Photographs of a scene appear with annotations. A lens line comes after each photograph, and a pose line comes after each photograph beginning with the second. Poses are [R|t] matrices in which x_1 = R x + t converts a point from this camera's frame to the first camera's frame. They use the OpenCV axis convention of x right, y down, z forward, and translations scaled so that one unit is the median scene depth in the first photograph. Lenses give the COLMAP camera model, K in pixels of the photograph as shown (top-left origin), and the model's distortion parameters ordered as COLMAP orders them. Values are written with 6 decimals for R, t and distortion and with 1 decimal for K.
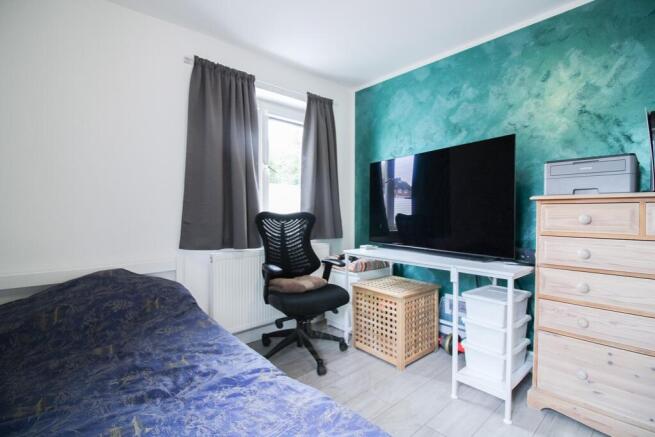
lens RADIAL K [[304.3, 0, 327.3], [0, 304.3, 215.0], [0, 0, 1]] dist [0.000544, -0.012379]
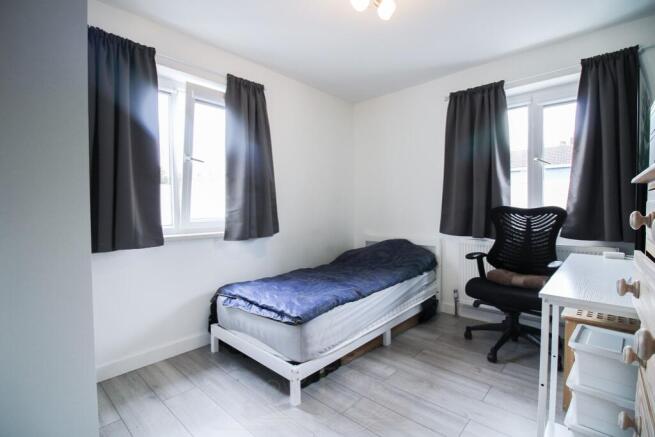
lens RADIAL K [[304.3, 0, 327.3], [0, 304.3, 215.0], [0, 0, 1]] dist [0.000544, -0.012379]
pose [[0.097241, 0.023184, -0.994991, 0.791191], [0.002096, 0.999722, 0.023499, -0.007337], [0.995259, -0.004371, 0.097165, 0.276877]]
